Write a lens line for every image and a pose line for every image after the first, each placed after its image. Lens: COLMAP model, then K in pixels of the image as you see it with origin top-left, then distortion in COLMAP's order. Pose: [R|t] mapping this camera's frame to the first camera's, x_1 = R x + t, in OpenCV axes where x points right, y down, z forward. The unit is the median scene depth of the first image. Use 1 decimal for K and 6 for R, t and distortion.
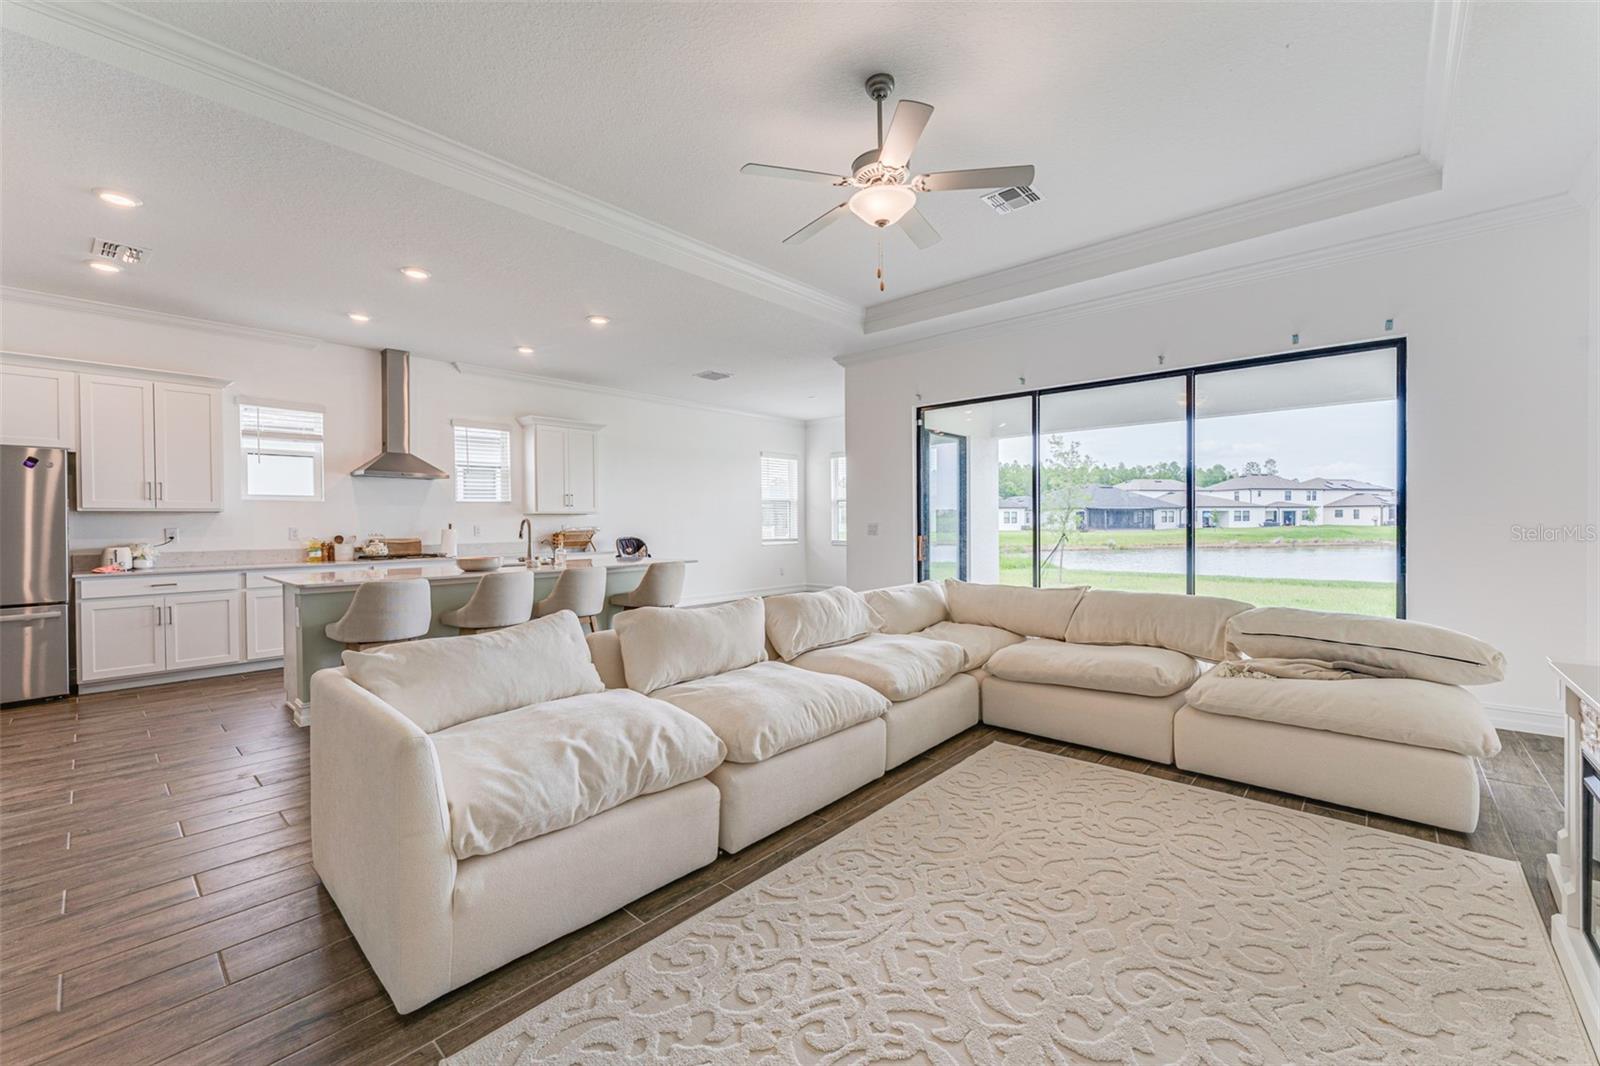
lens RADIAL K [[644.0, 0, 797.3], [0, 644.0, 530.7], [0, 0, 1]] dist [0.003293, -0.000229]
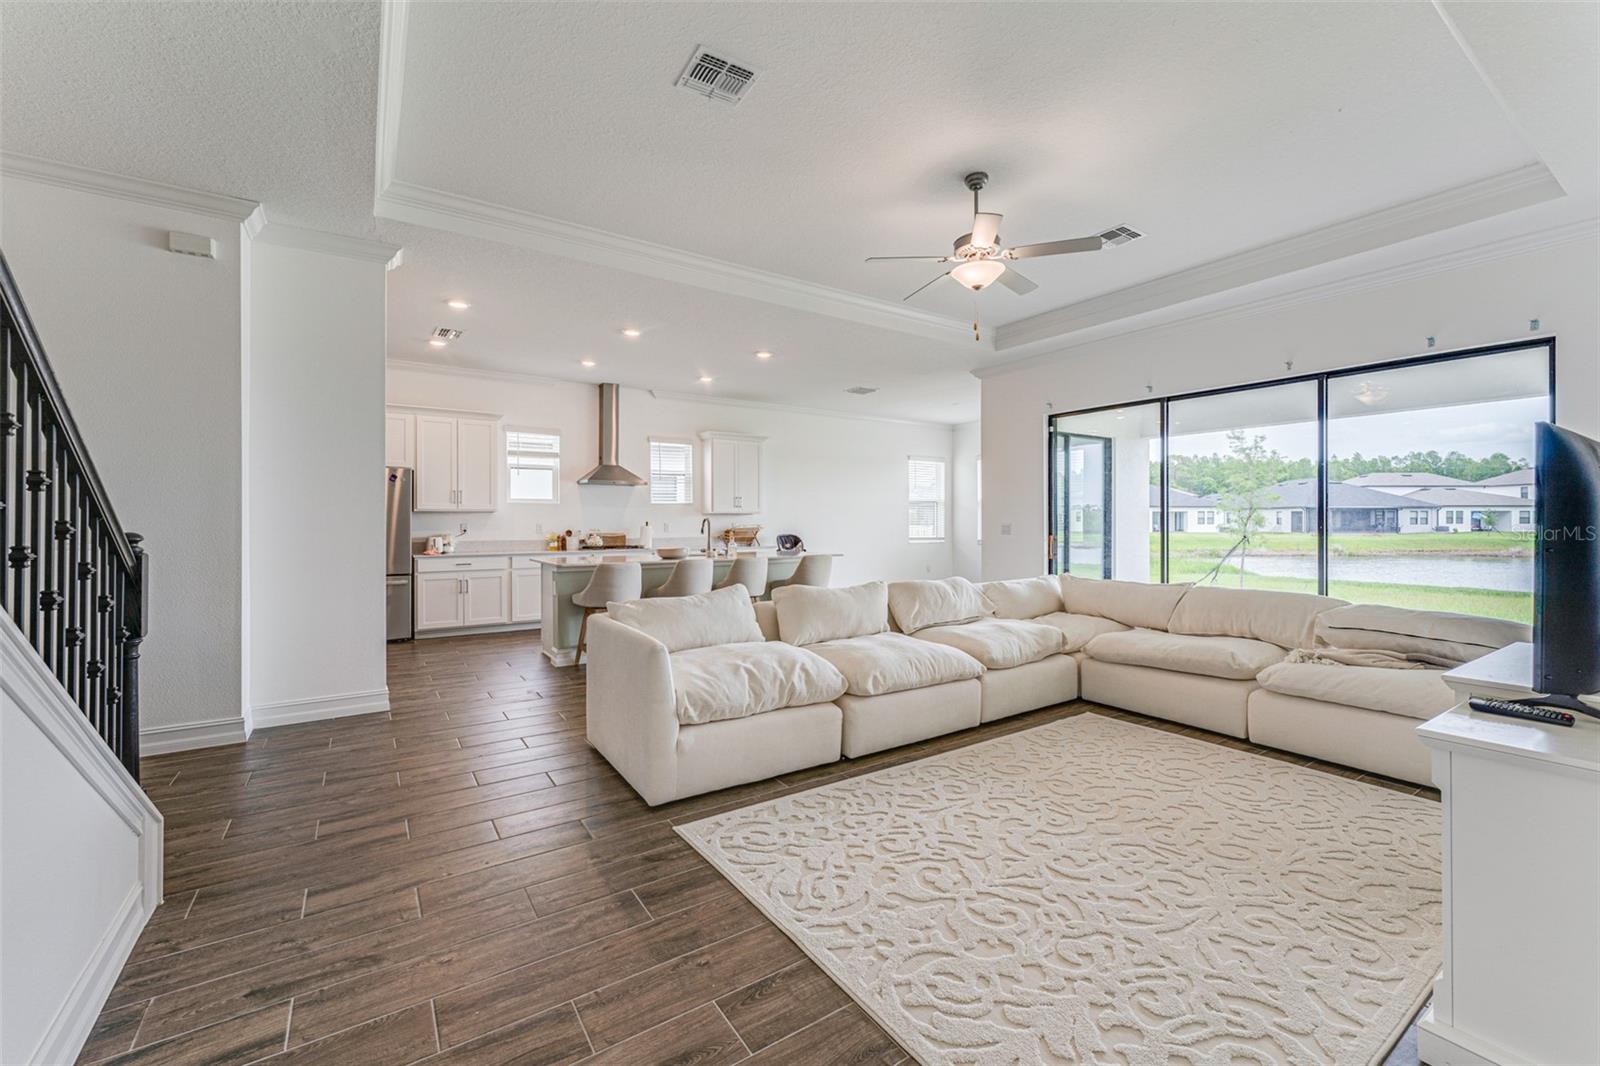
lens RADIAL K [[644.0, 0, 795.4], [0, 644.0, 524.4], [0, 0, 1]] dist [0.003293, -0.000229]
pose [[0.969355, 0.006793, -0.245570, 0.072688], [-0.008809, 0.999936, -0.007114, 0.001866], [0.245506, 0.009059, 0.969353, -0.232813]]
